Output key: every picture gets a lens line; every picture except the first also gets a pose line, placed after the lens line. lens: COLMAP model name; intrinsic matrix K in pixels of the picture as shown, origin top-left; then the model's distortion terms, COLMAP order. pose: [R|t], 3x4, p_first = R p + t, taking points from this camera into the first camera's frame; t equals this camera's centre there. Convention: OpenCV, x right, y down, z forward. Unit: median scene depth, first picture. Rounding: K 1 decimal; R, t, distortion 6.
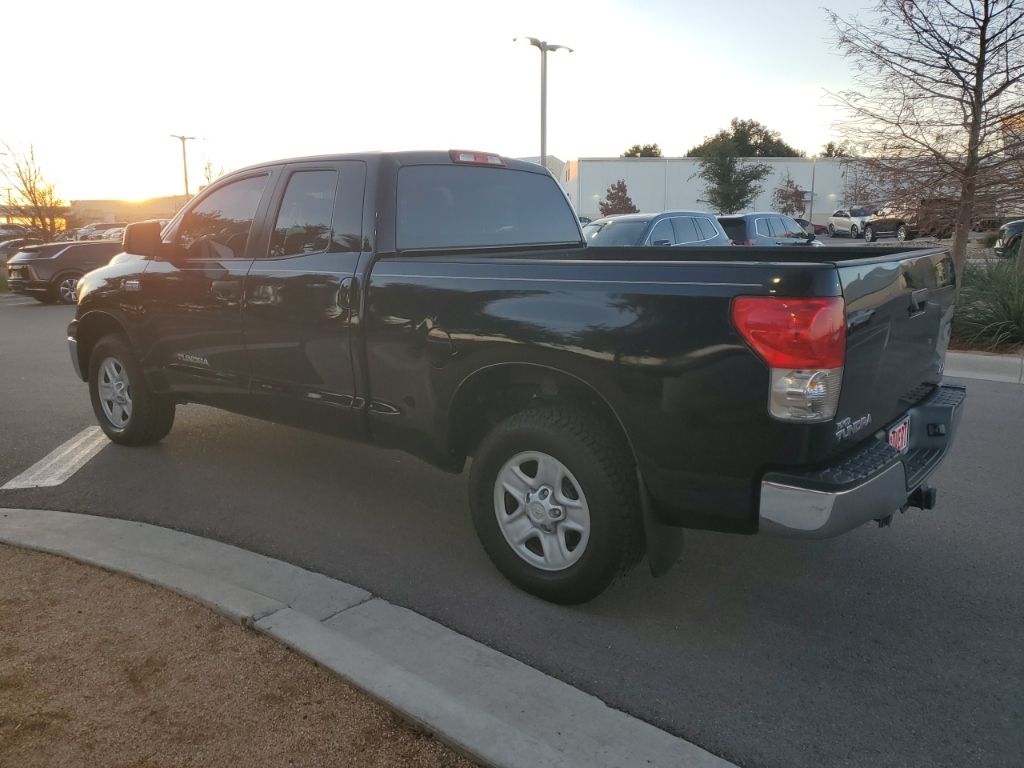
lens RADIAL K [[804.6, 0, 501.3], [0, 804.6, 387.6], [0, 0, 1]] dist [0.027828, -0.010443]
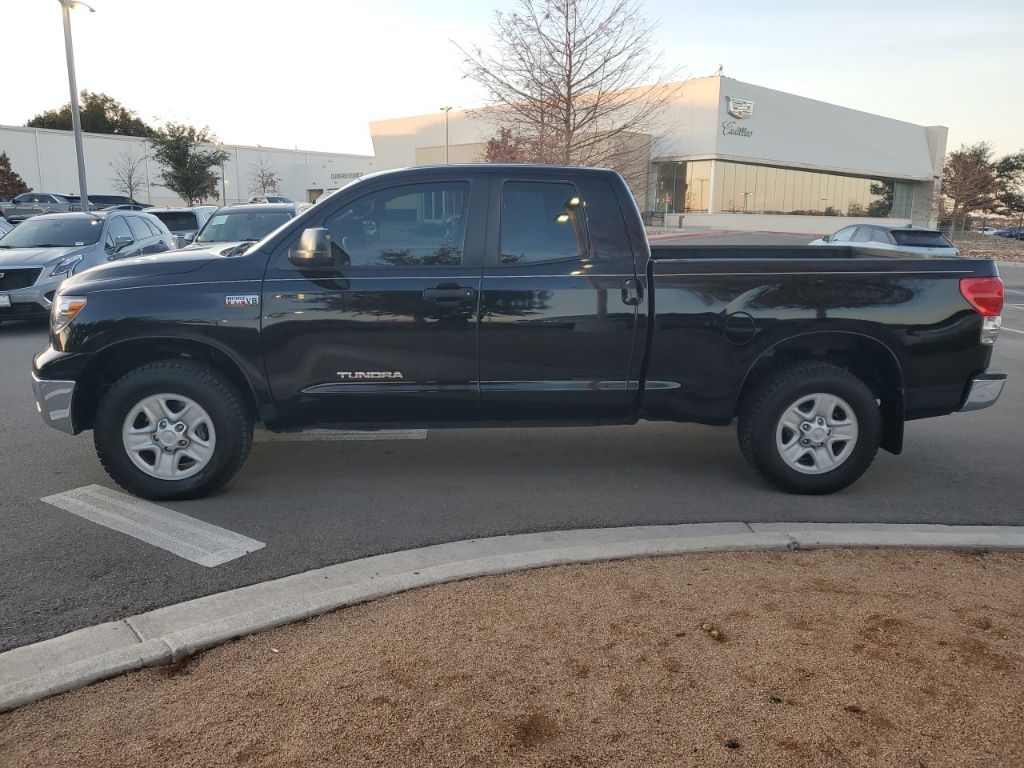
lens RADIAL K [[798.7, 0, 513.2], [0, 798.7, 402.9], [0, 0, 1]] dist [0.015217, 0.003925]
pose [[0.714671, -0.147376, 0.683758, -1.024112], [0.120094, 0.988888, 0.087619, -0.073676], [-0.689073, 0.019496, 0.724429, 0.253350]]
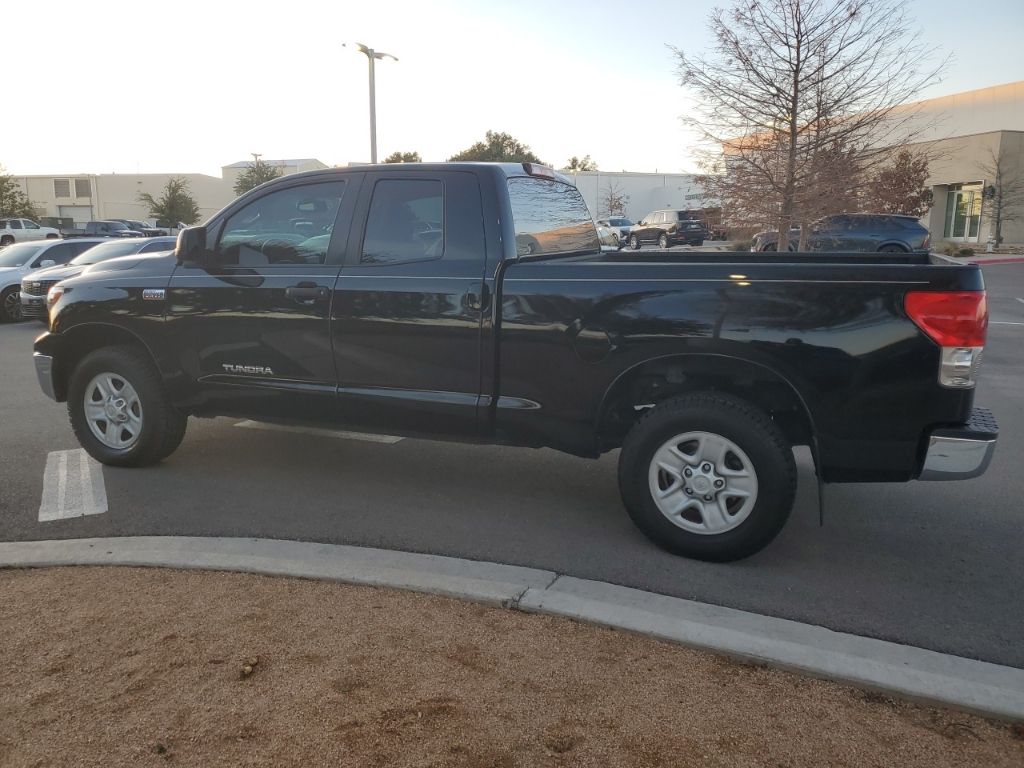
lens RADIAL K [[804.6, 0, 501.3], [0, 804.6, 387.6], [0, 0, 1]] dist [0.027828, -0.010443]
pose [[0.955406, -0.047318, 0.291481, -0.427888], [0.049271, 0.998785, 0.000639, 0.001315], [-0.291157, 0.013751, 0.956576, -0.015332]]
